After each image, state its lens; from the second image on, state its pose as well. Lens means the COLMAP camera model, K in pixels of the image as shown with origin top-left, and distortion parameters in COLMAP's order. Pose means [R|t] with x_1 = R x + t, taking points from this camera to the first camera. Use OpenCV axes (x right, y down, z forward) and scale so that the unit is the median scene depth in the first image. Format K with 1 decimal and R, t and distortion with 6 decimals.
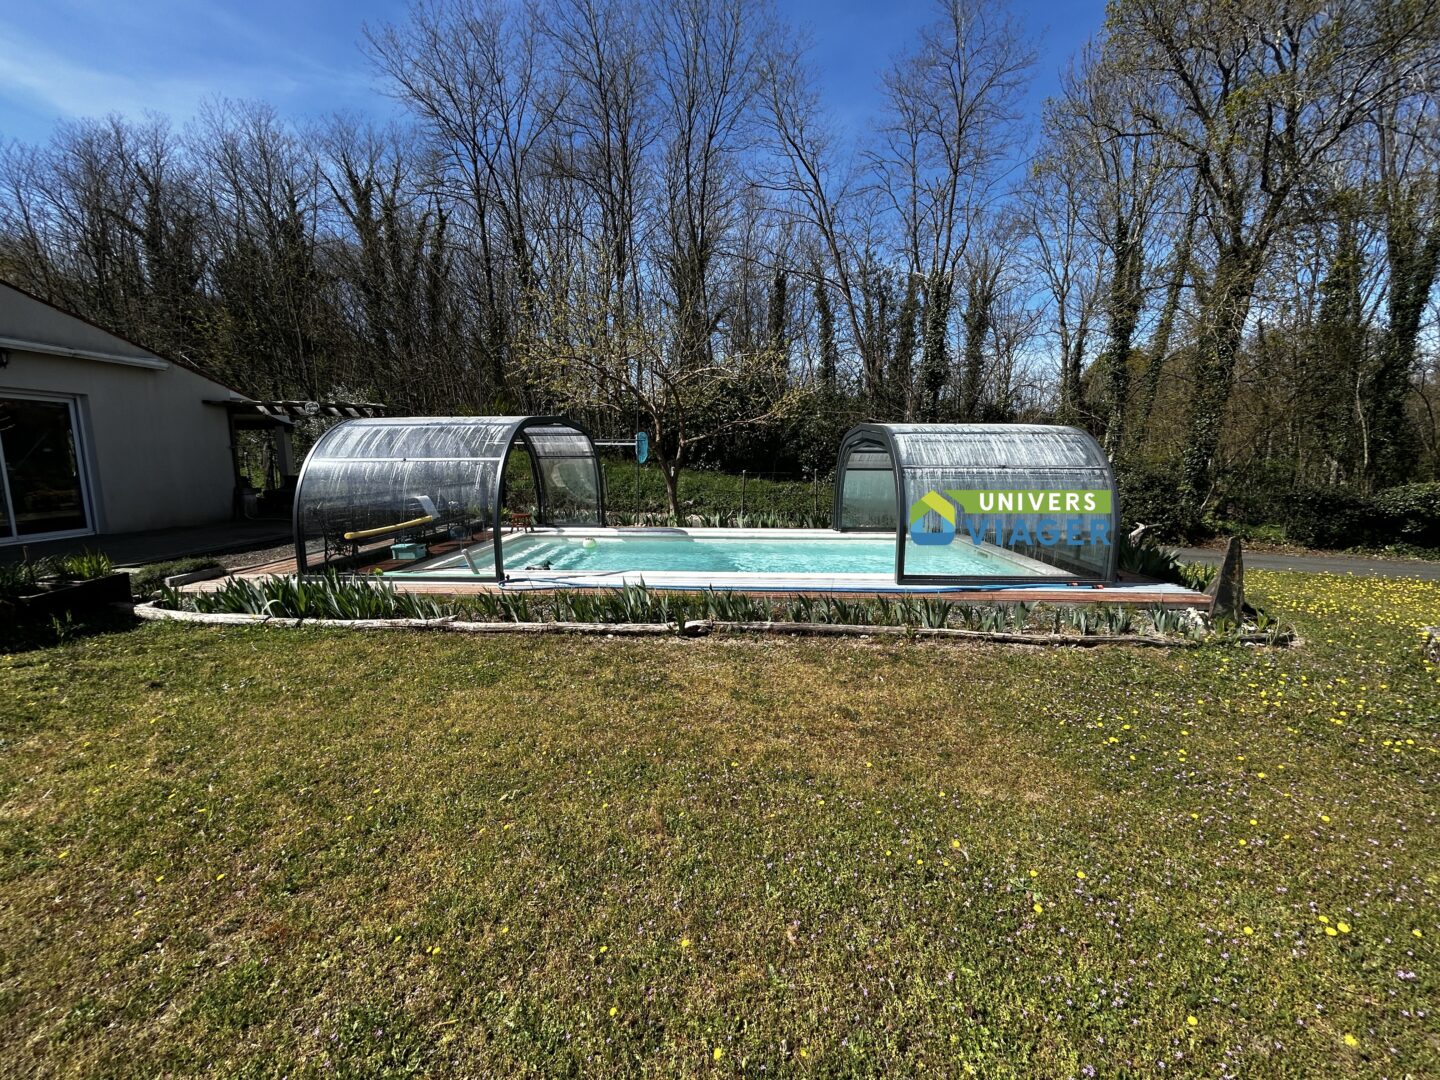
lens RADIAL K [[583.0, 0, 717.4], [0, 583.0, 540.1], [0, 0, 1]] dist [-0.000485, -0.000800]
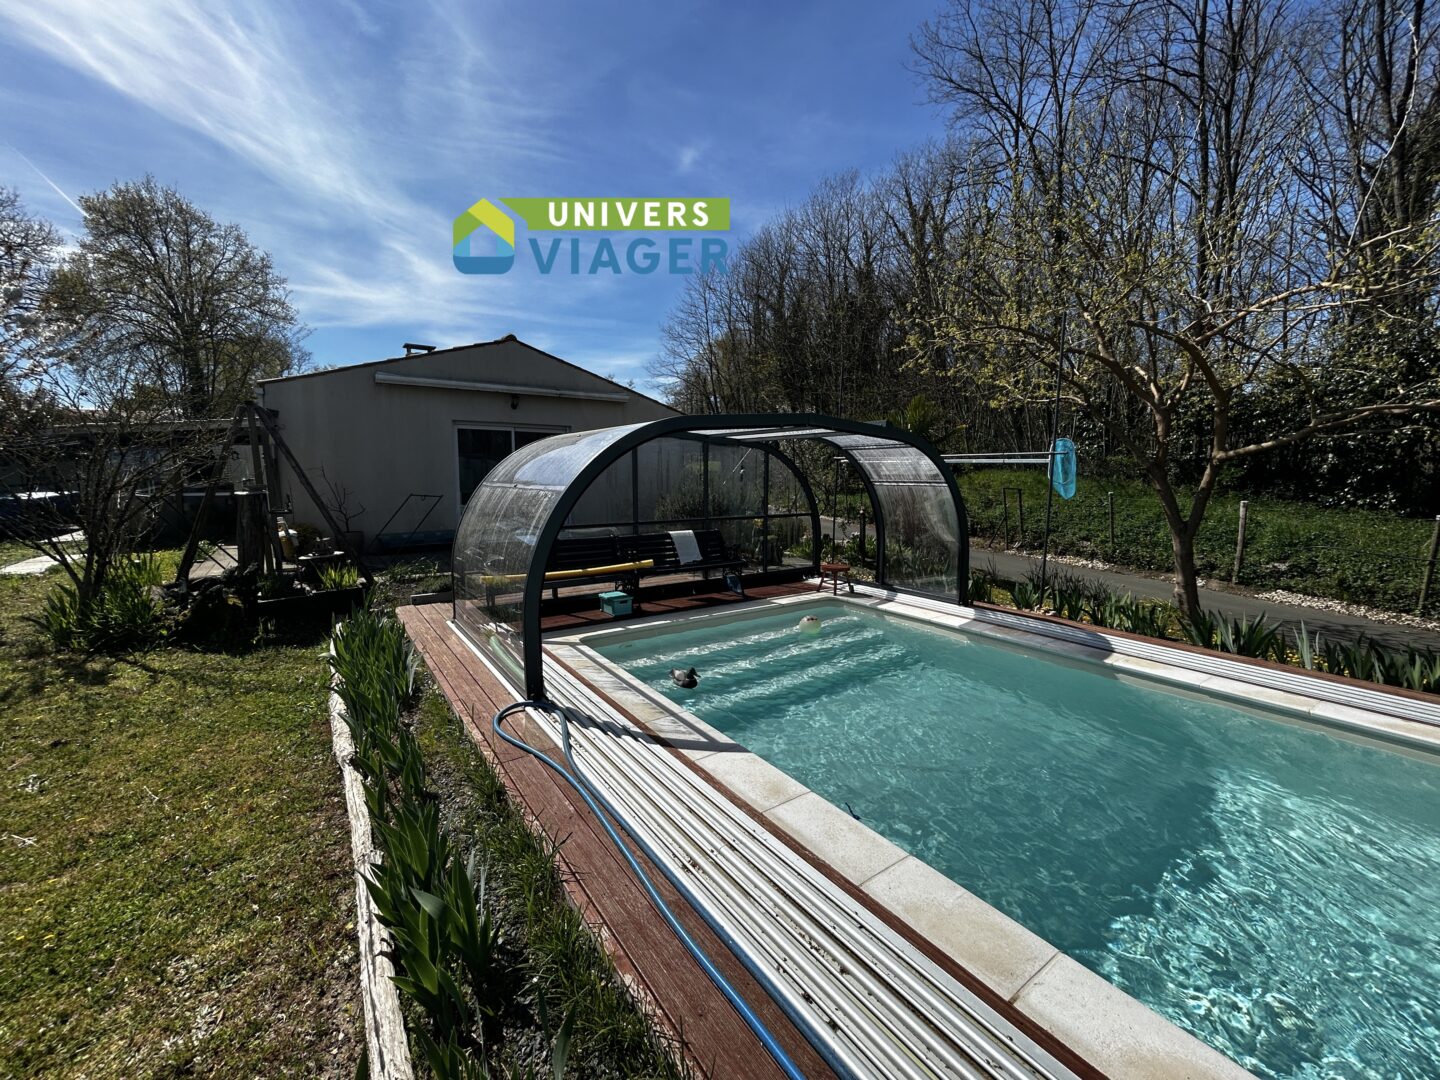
lens RADIAL K [[583.0, 0, 725.1], [0, 583.0, 531.9], [0, 0, 1]] dist [-0.000485, -0.000800]
pose [[0.616434, 0.089500, -0.782303, 0.095280], [-0.124406, 0.992111, 0.015474, -0.065319], [0.777517, 0.087784, 0.622705, 0.394479]]
